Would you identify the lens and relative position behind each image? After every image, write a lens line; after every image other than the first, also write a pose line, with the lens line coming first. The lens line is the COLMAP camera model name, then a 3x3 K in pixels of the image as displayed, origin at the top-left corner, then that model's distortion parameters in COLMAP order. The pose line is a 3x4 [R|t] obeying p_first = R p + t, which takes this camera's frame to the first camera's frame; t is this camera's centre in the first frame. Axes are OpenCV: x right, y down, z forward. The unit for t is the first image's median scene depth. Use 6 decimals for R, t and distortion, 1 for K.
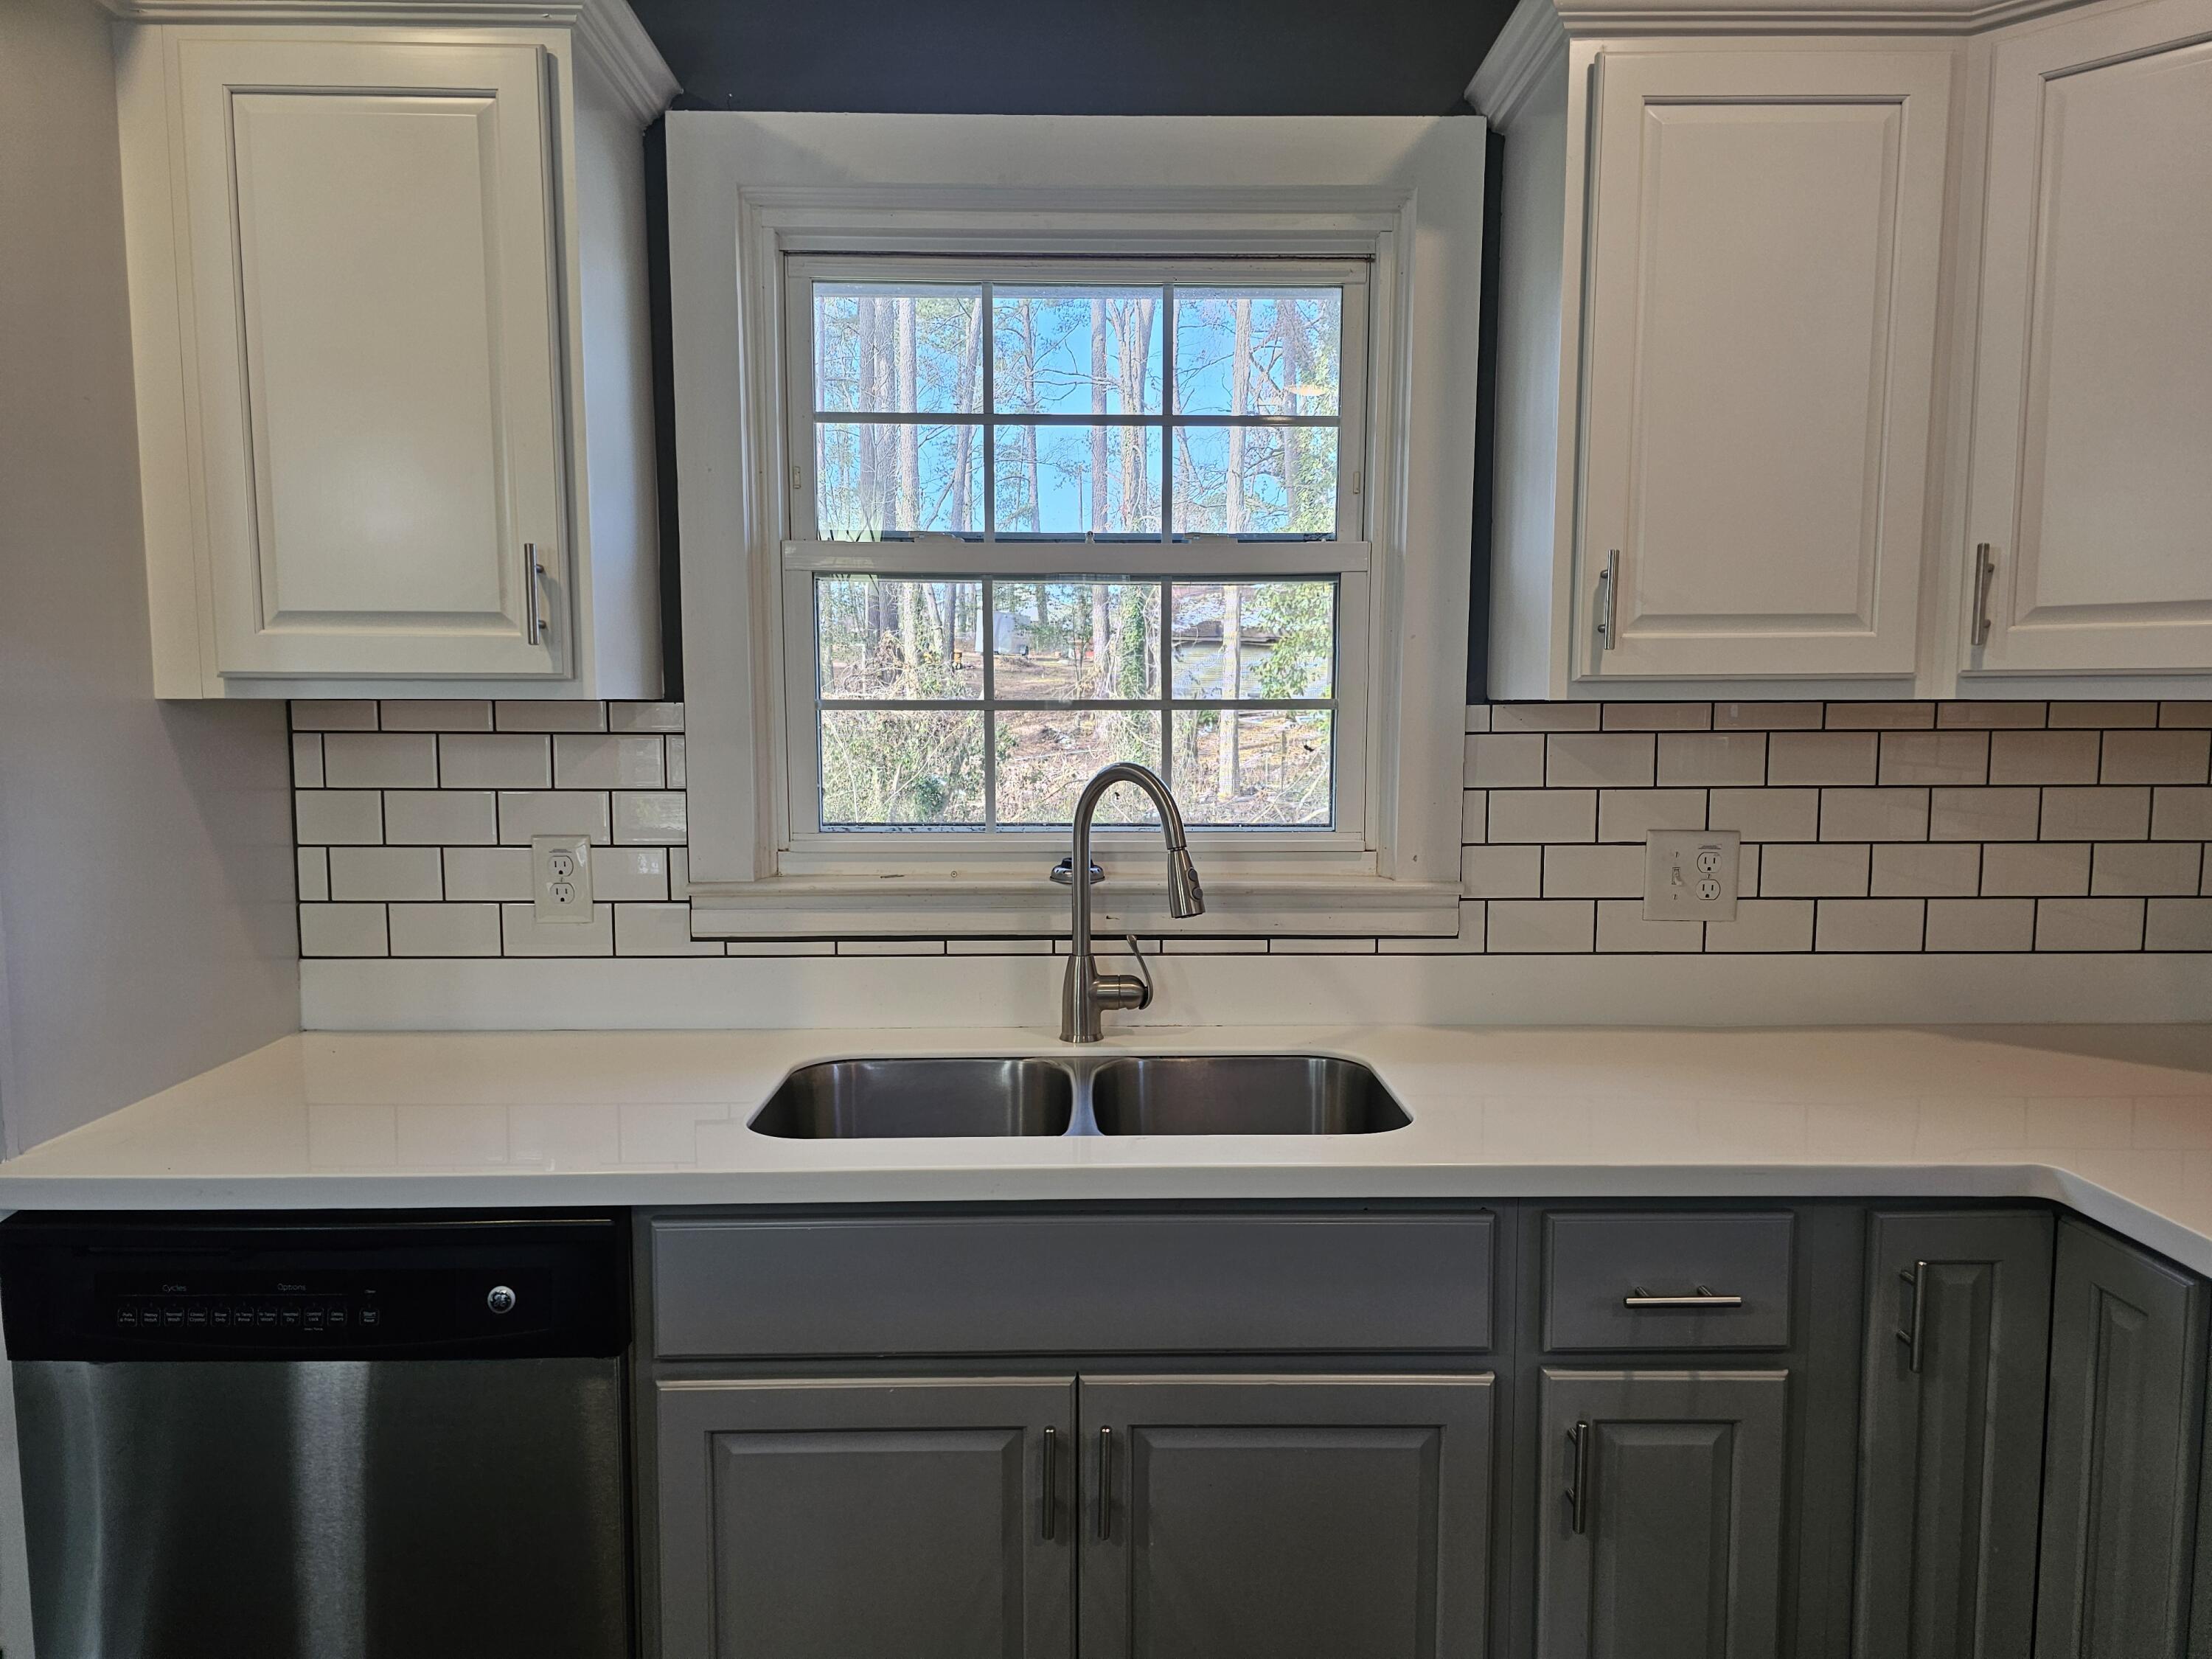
lens RADIAL K [[1472.7, 0, 1116.7], [0, 1472.7, 839.9], [0, 0, 1]] dist [0.066328, -0.061531]
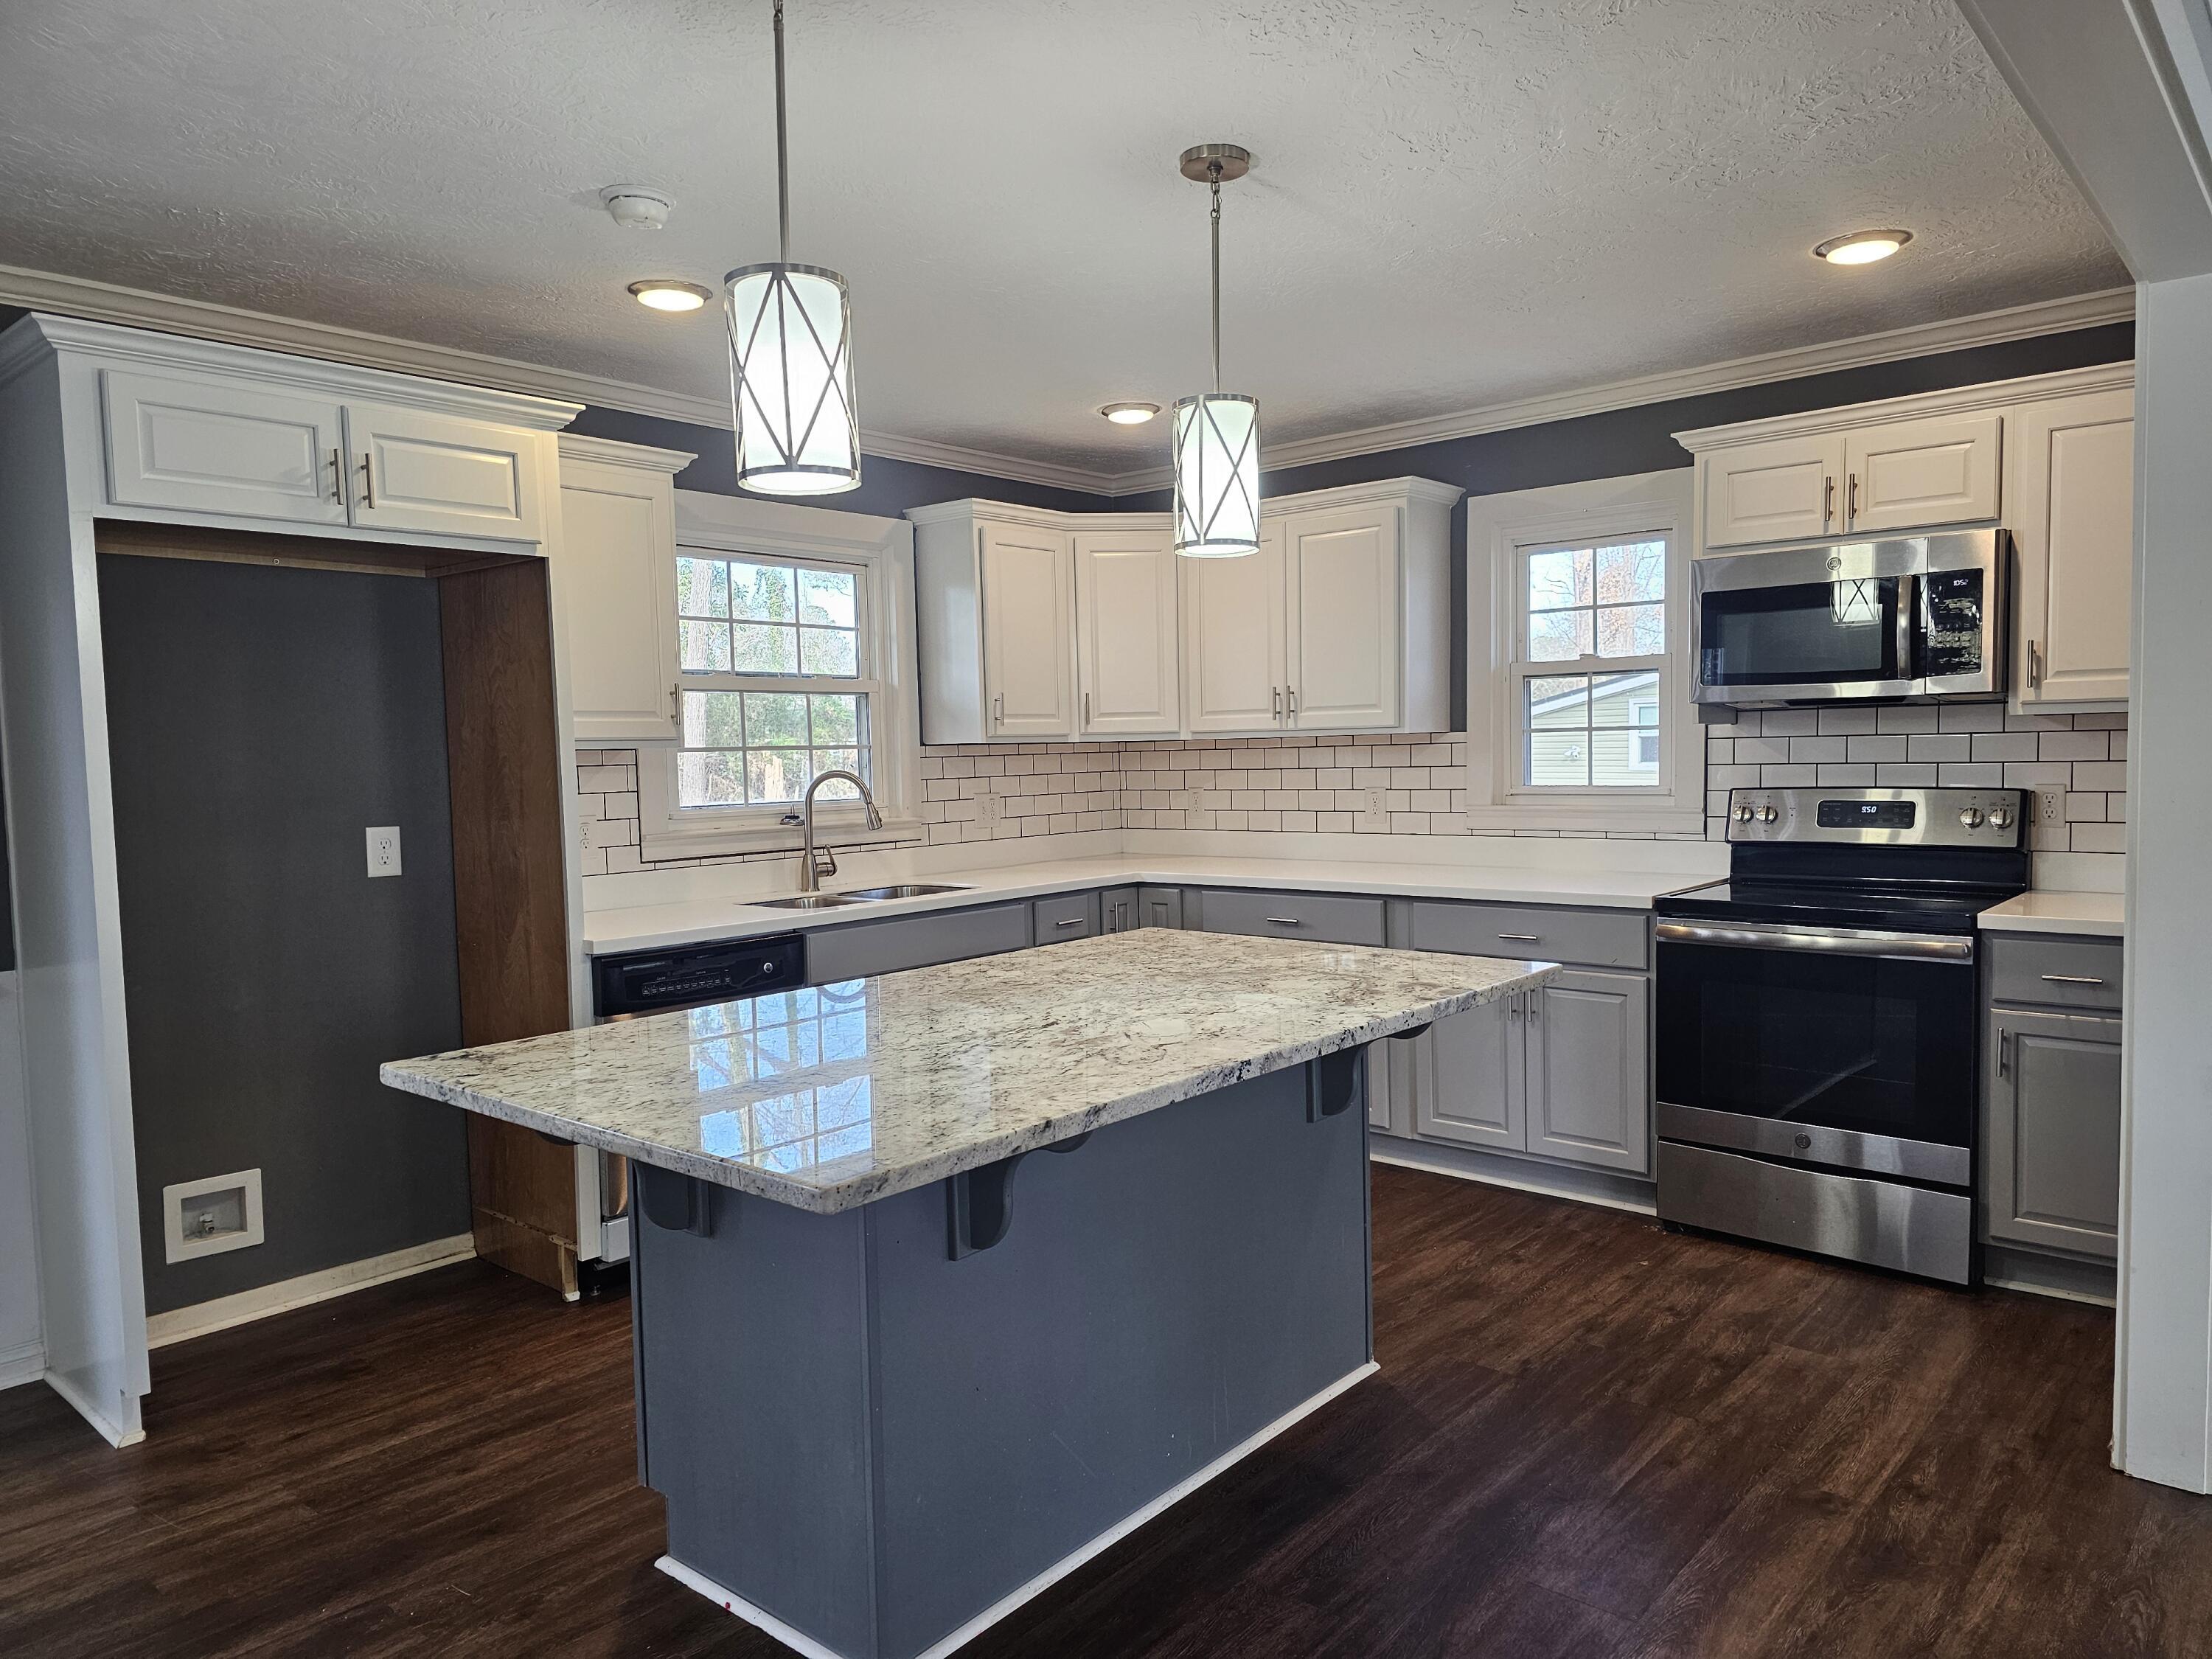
lens RADIAL K [[1472.7, 0, 1125.4], [0, 1472.7, 847.9], [0, 0, 1]] dist [0.066328, -0.061531]
pose [[0.663106, -0.067121, 0.745510, -1.406563], [0.092848, 0.995655, 0.007057, 0.095256], [-0.742745, 0.064539, 0.666457, -0.916196]]
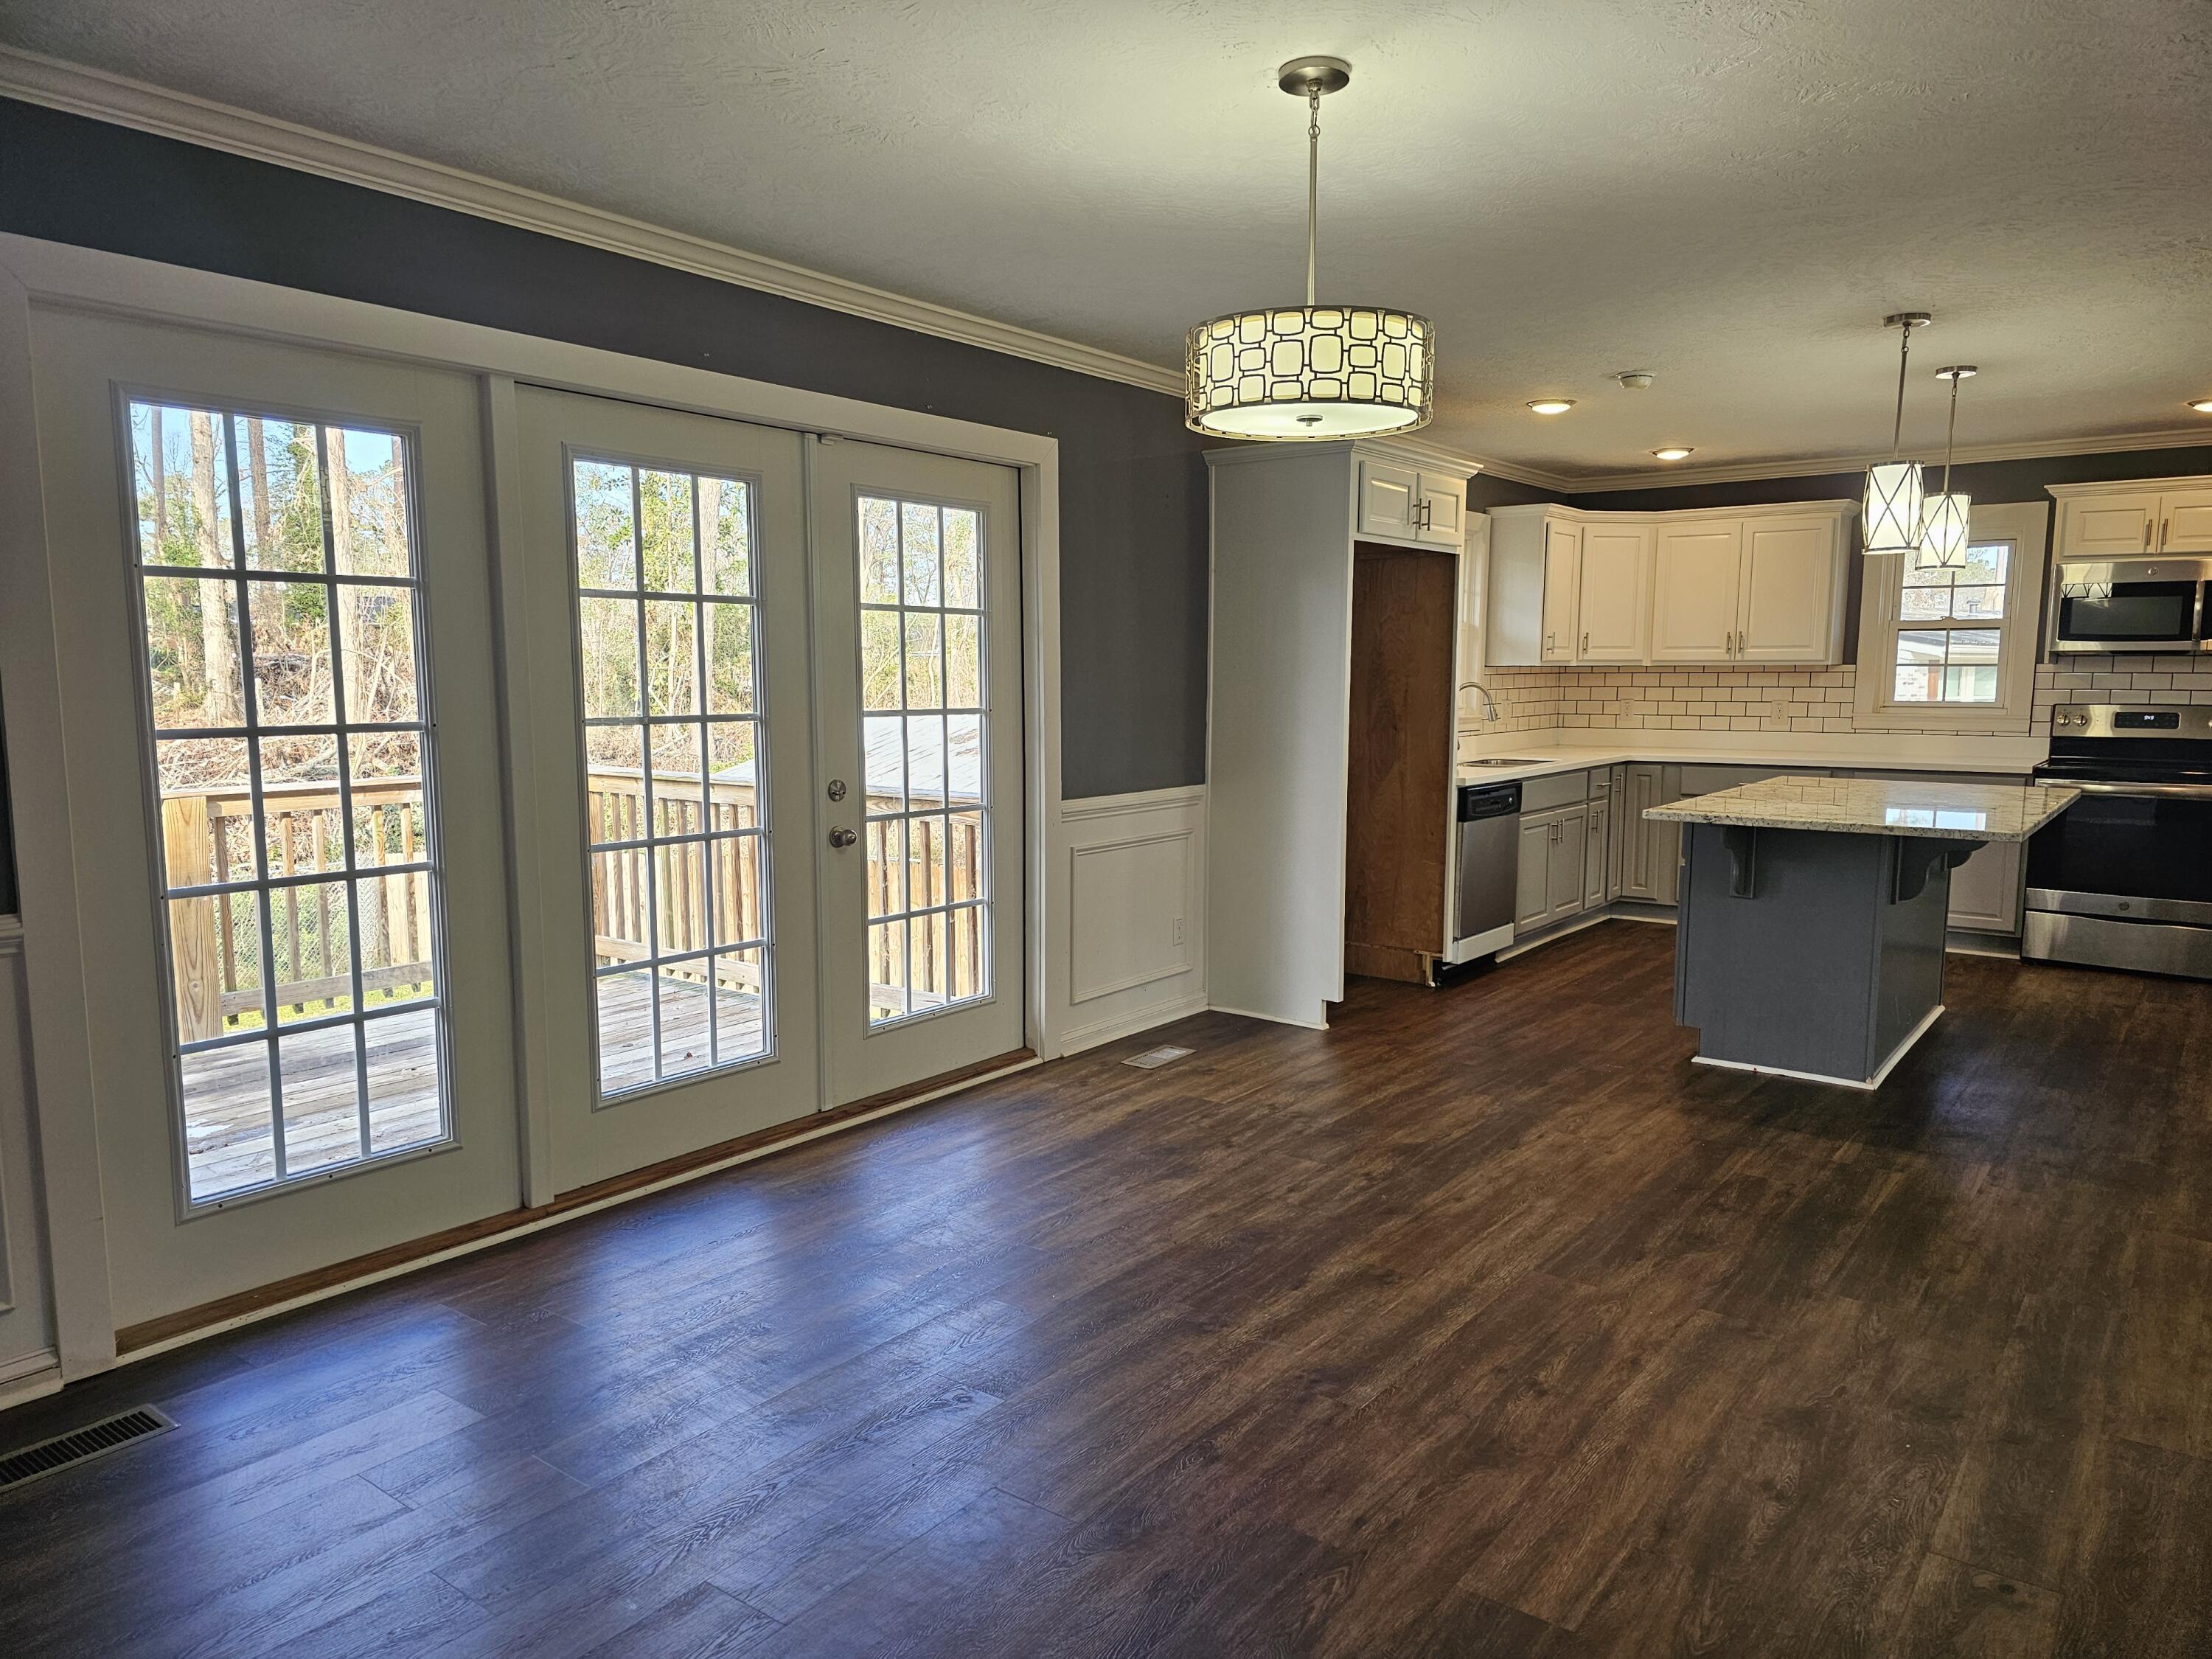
lens RADIAL K [[1472.7, 0, 1125.1], [0, 1472.7, 849.4], [0, 0, 1]] dist [0.066328, -0.061531]
pose [[0.613385, -0.097447, 0.783749, -3.307801], [0.073469, 0.995096, 0.066225, 0.053985], [-0.786359, 0.016960, 0.617537, -0.594232]]
